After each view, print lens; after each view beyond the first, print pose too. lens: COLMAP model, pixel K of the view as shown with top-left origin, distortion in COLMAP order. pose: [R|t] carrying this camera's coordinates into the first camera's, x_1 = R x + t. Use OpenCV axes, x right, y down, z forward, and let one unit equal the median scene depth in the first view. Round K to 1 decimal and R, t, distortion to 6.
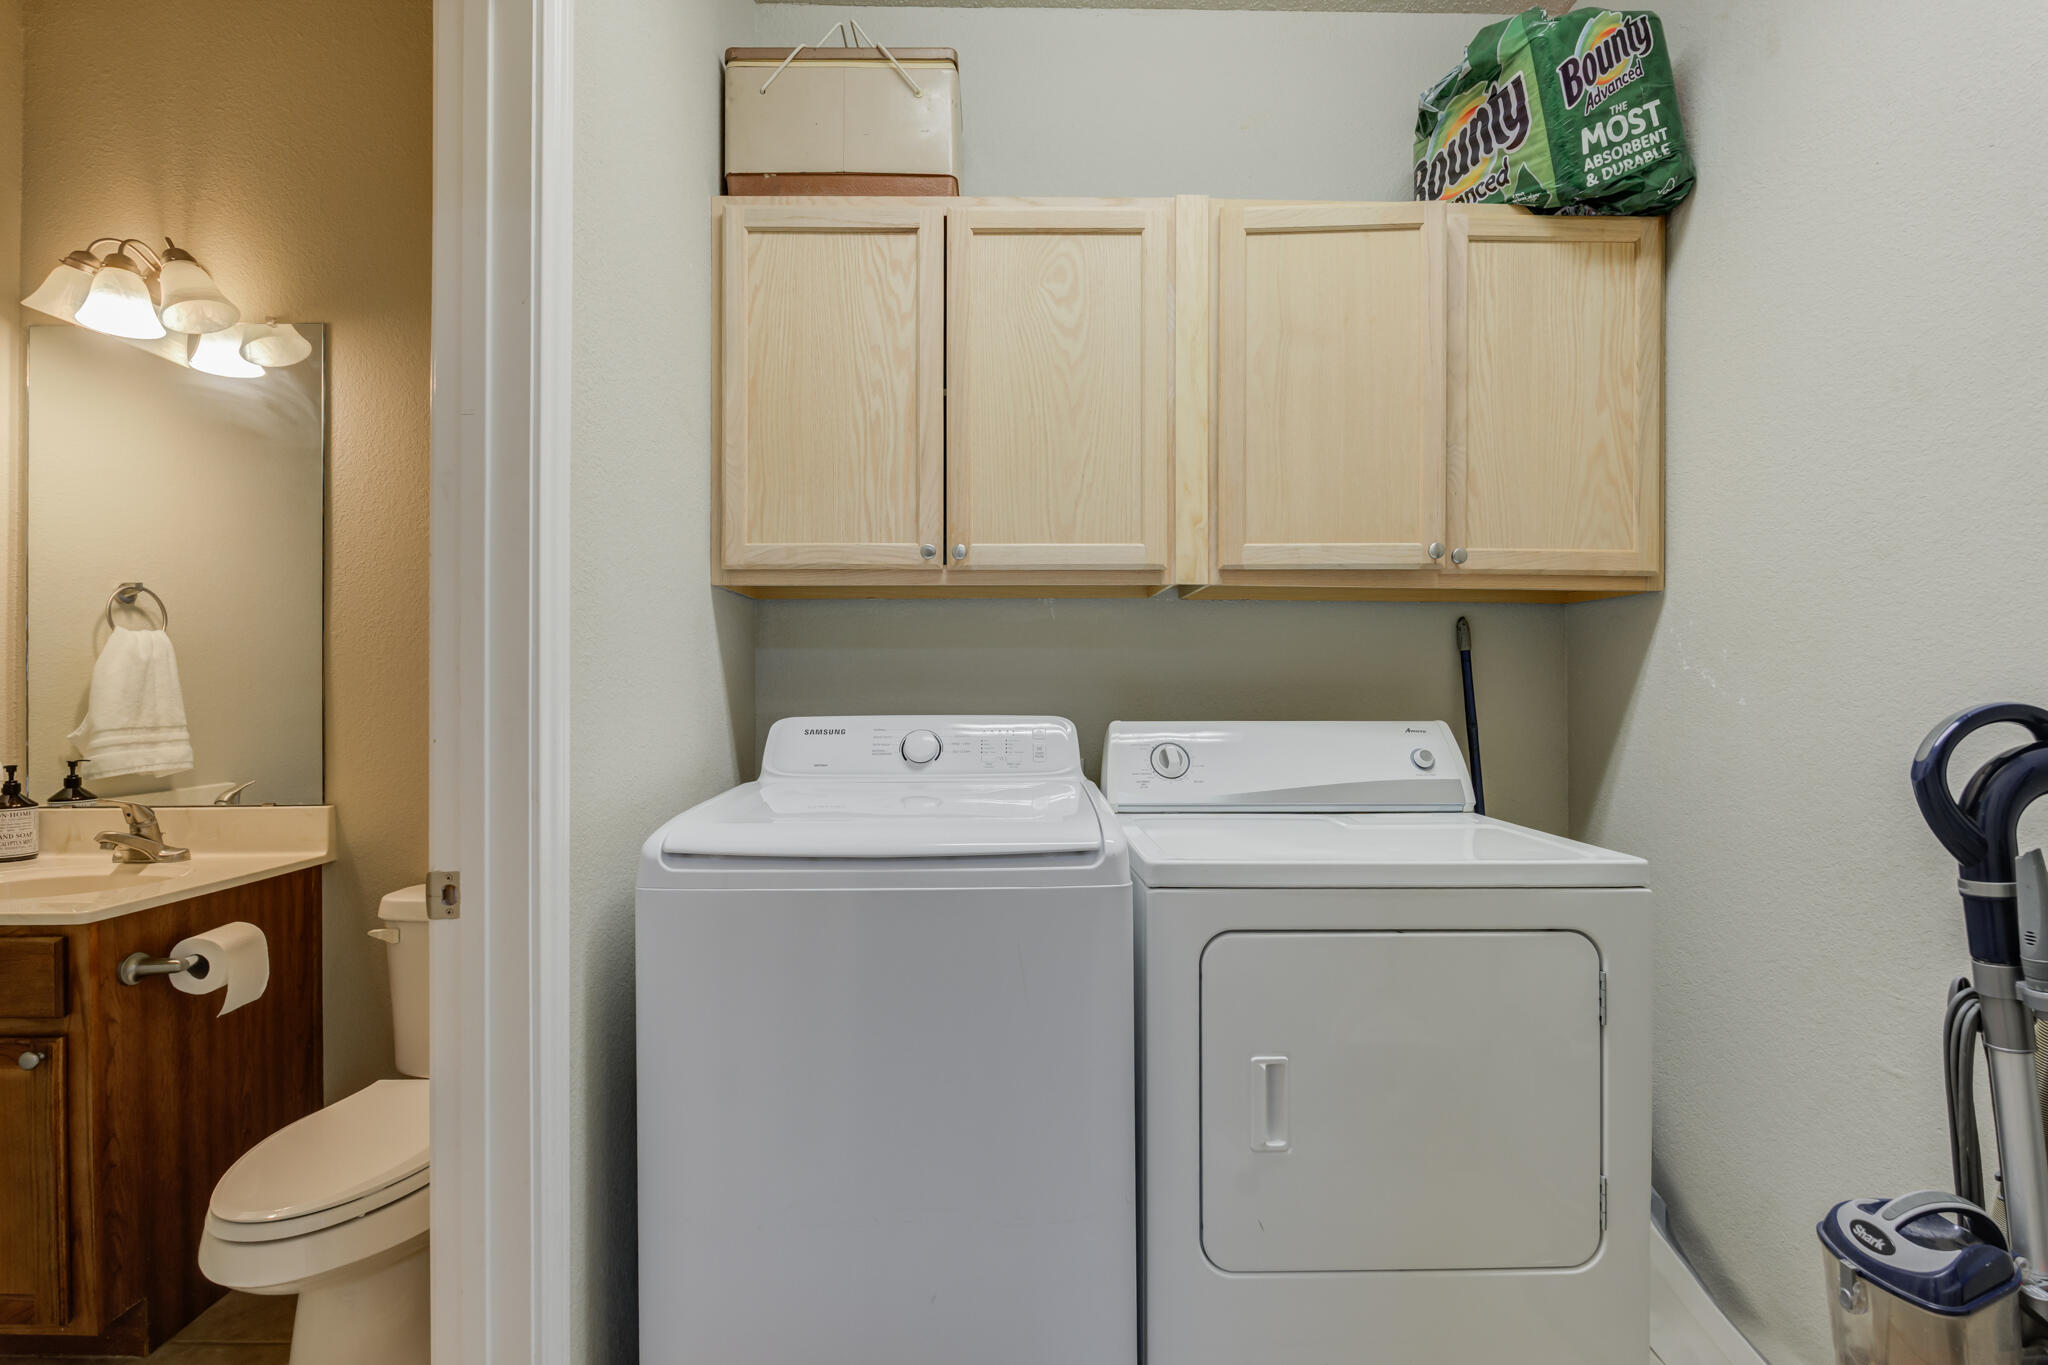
lens RADIAL K [[928.4, 0, 1030.2], [0, 928.4, 671.2], [0, 0, 1]] dist [0.002099, -0.005513]
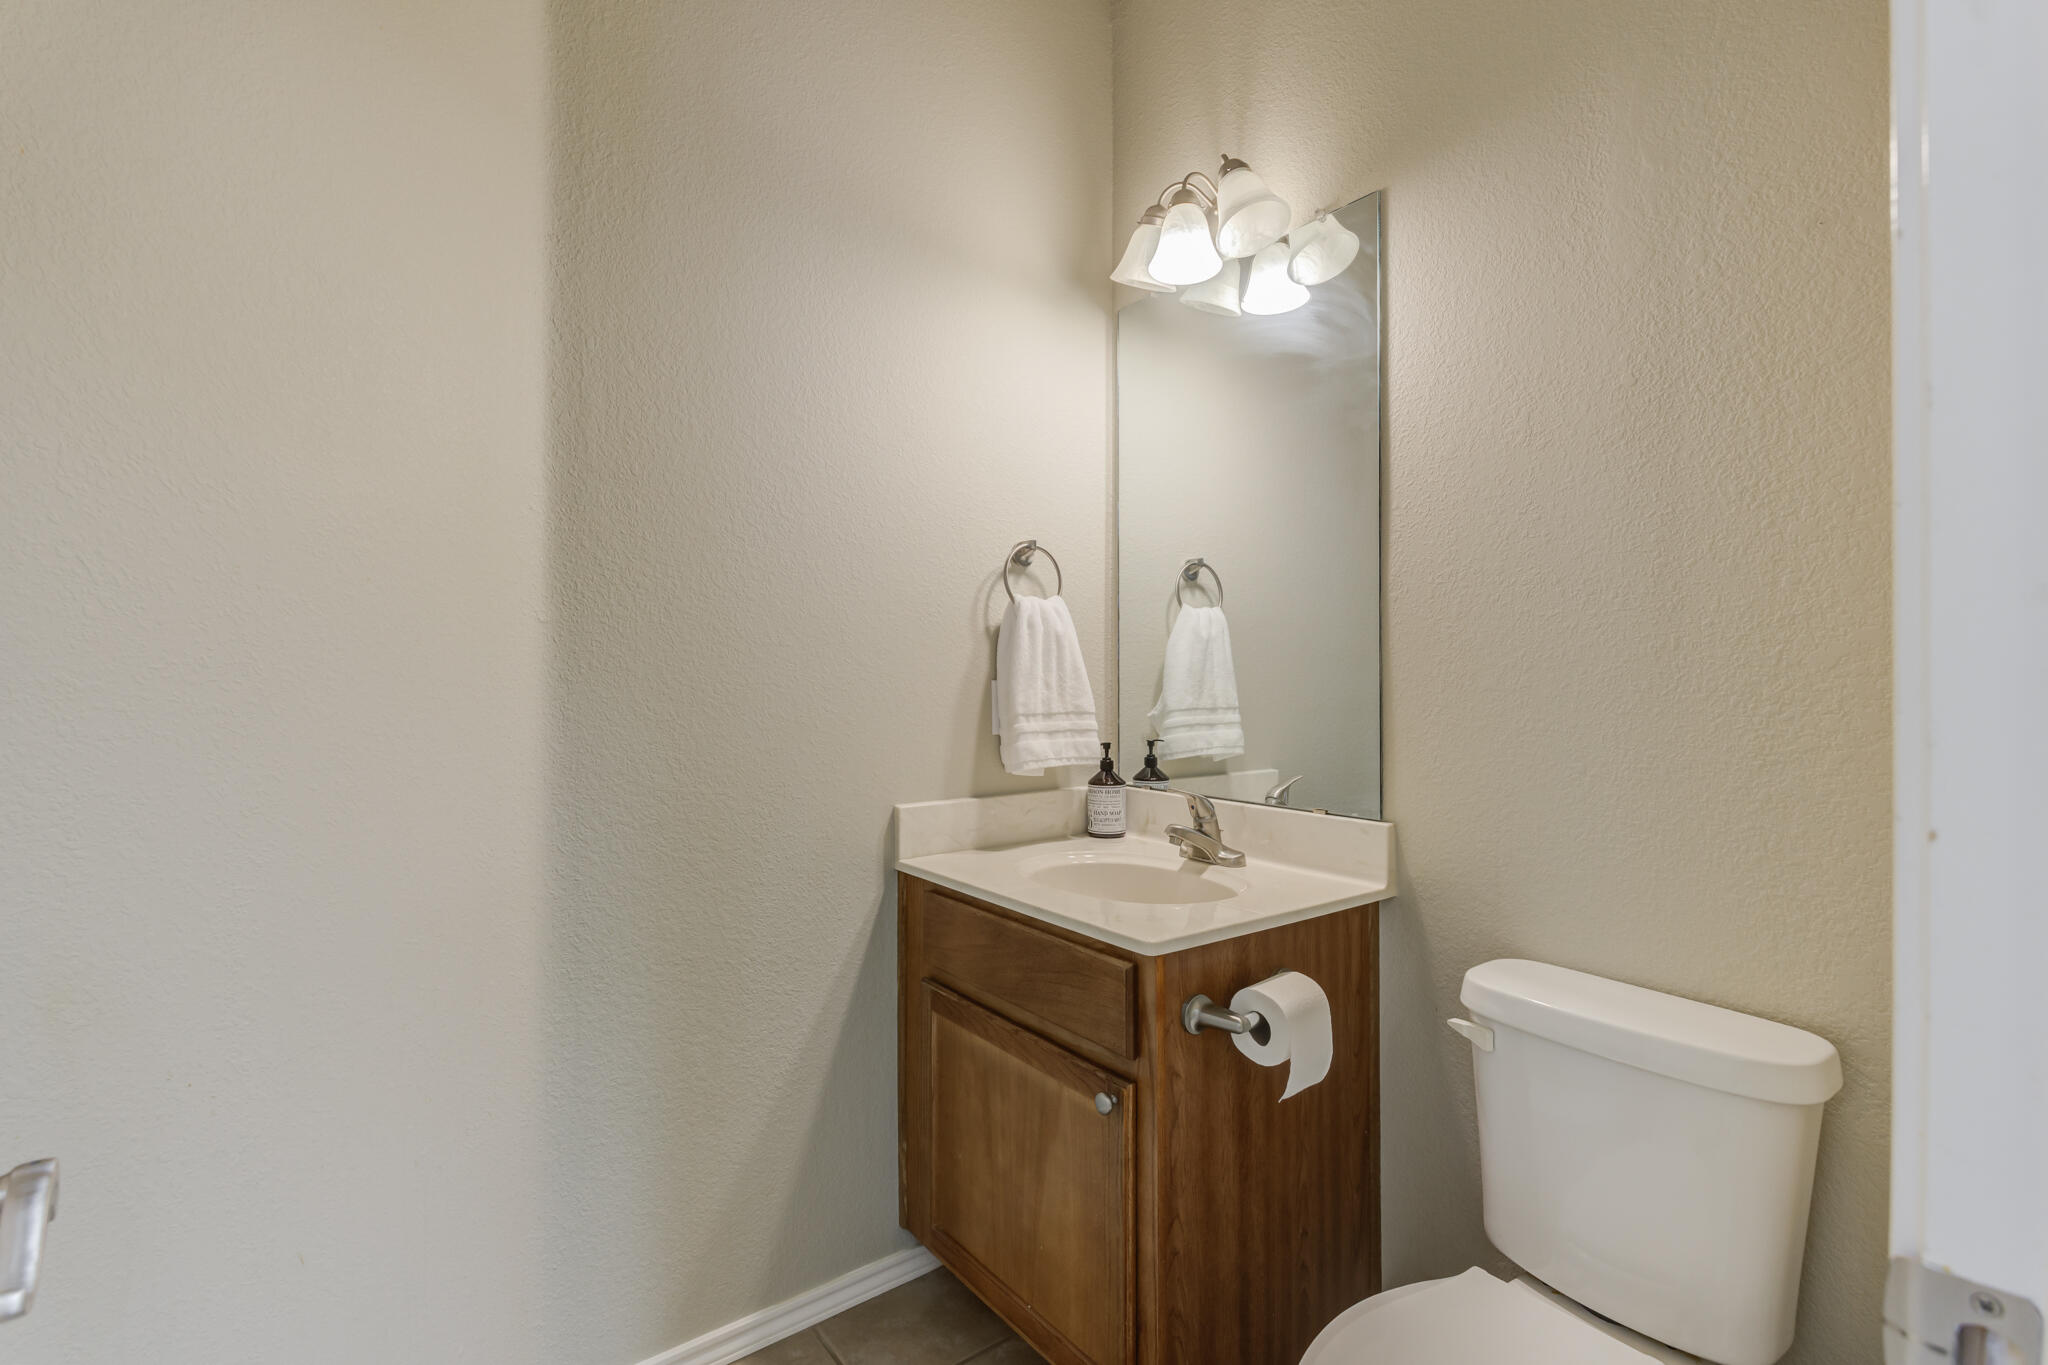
lens RADIAL K [[928.4, 0, 1025.4], [0, 928.4, 672.0], [0, 0, 1]] dist [0.002099, -0.005513]
pose [[0.580176, 0.008802, -0.814444, -0.322302], [0.004134, 0.999897, 0.013752, 0.010479], [0.814481, -0.011346, 0.580079, 0.332709]]
